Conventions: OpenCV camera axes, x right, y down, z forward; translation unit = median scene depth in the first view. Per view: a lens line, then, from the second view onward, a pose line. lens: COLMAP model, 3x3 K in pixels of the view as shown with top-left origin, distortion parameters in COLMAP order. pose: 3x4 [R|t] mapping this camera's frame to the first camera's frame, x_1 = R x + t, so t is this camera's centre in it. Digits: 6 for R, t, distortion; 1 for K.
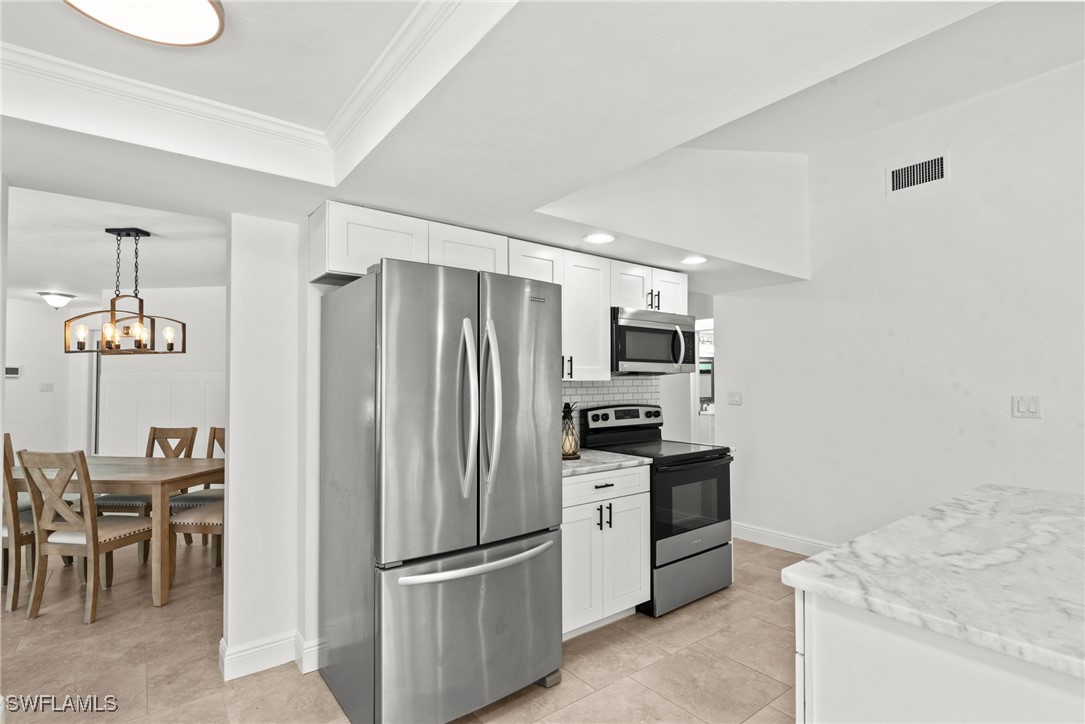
lens RADIAL K [[523.1, 0, 542.6], [0, 523.1, 378.0], [0, 0, 1]] dist [0.000309, 0.000013]
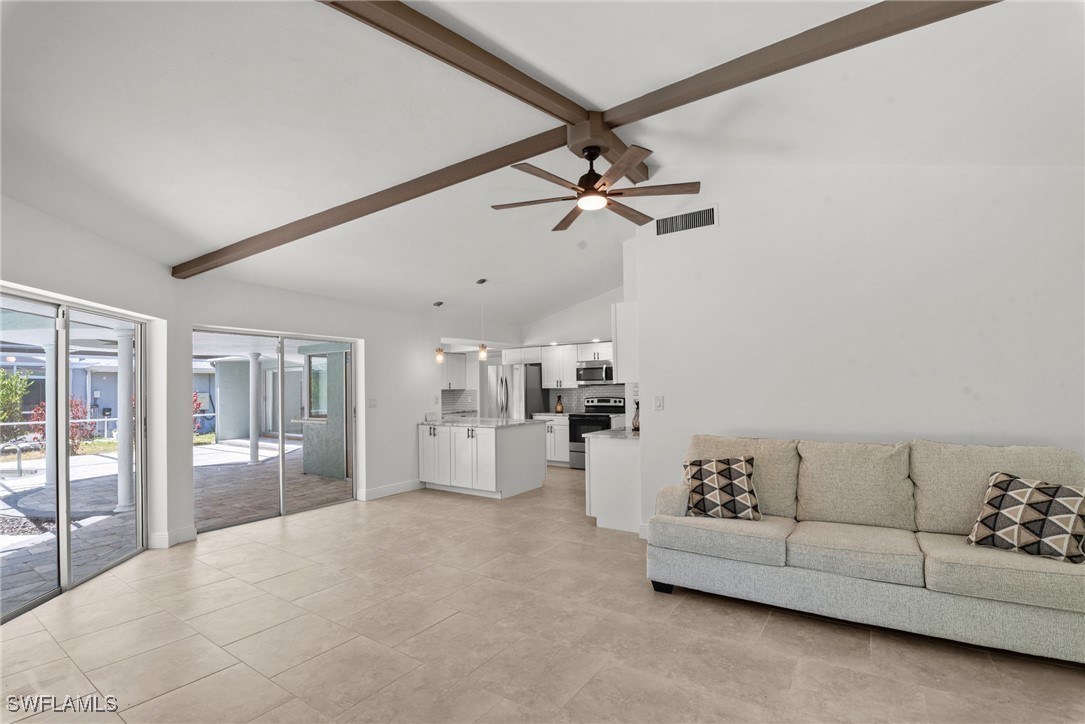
lens RADIAL K [[479.4, 0, 547.3], [0, 479.4, 372.1], [0, 0, 1]] dist [-0.023635, -0.000068]
pose [[0.312300, -0.029068, -0.949539, 2.353226], [0.020857, 0.999501, -0.023737, -0.020270], [0.949755, -0.012391, 0.312750, 0.035823]]
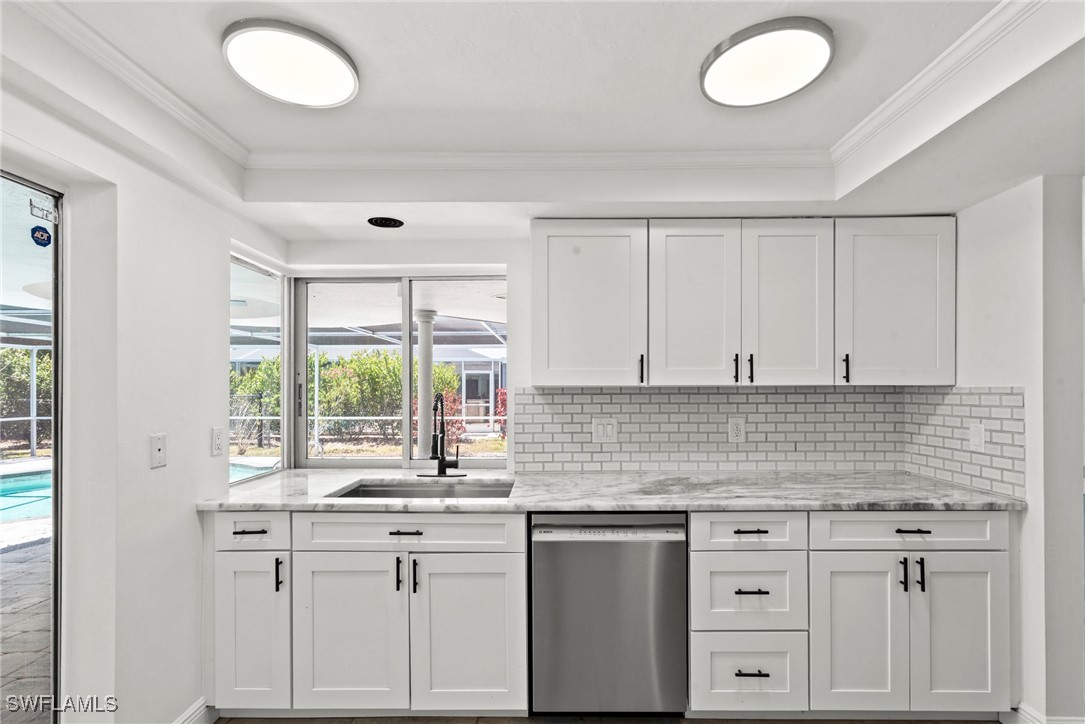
lens RADIAL K [[495.6, 0, 546.0], [0, 495.6, 385.3], [0, 0, 1]] dist [0.001567, 0.000098]
pose [[-0.627133, -0.000732, -0.778912, 0.165099], [0.009896, 0.999911, -0.008908, 0.004162], [0.778849, -0.013294, -0.627070, 0.480004]]
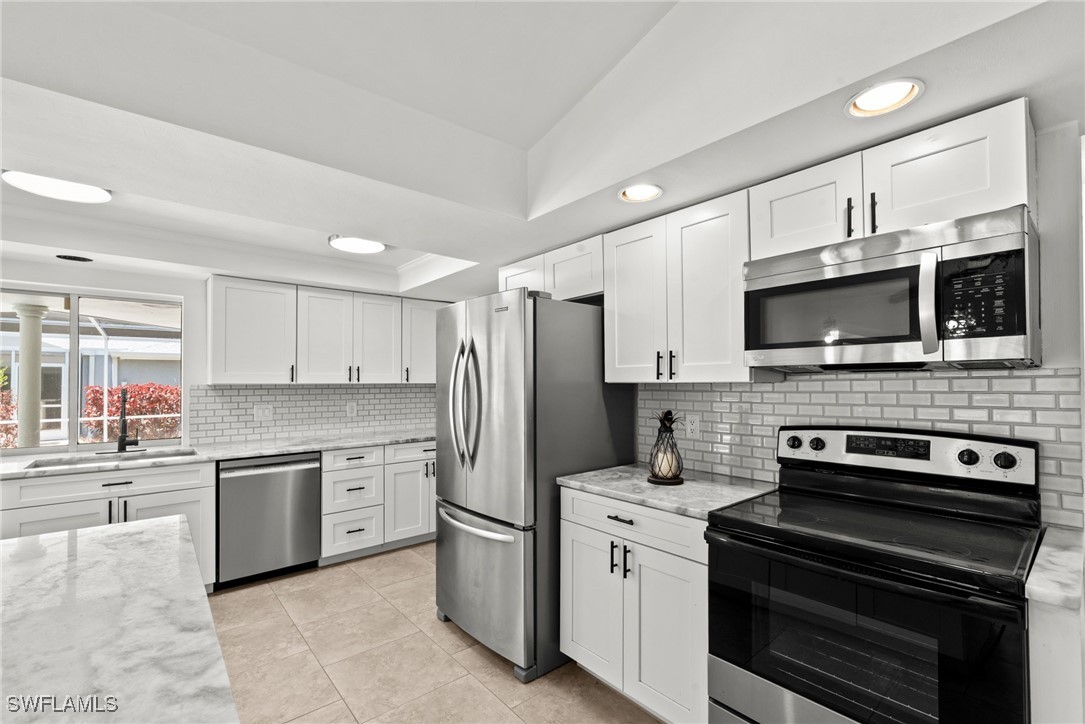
lens RADIAL K [[473.4, 0, 545.8], [0, 473.4, 379.9], [0, 0, 1]] dist [0.004702, 0.000080]
pose [[0.043617, -0.004978, -0.999036, 0.639406], [0.010628, 0.999933, -0.004518, 0.002525], [0.998992, -0.010421, 0.043667, 0.679193]]
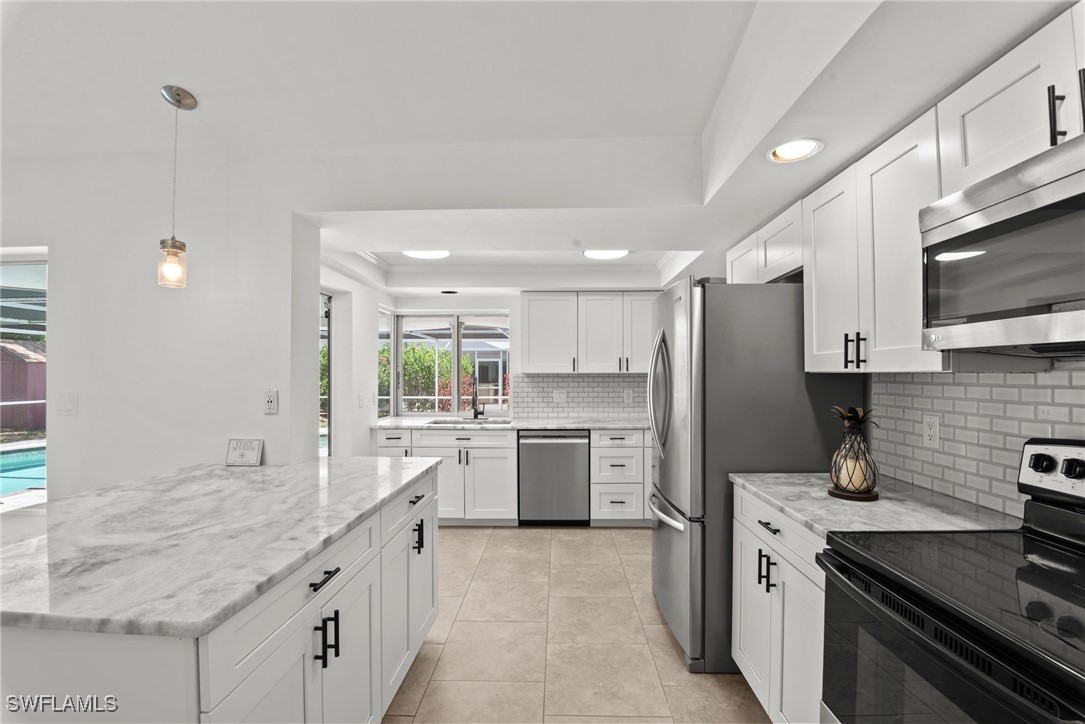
lens RADIAL K [[479.4, 0, 547.3], [0, 479.4, 372.1], [0, 0, 1]] dist [-0.023635, -0.000068]
pose [[-0.635388, 0.000614, -0.772193, 0.615272], [0.008163, 0.999949, -0.005922, 0.005043], [0.772150, -0.010066, -0.635360, 0.926412]]
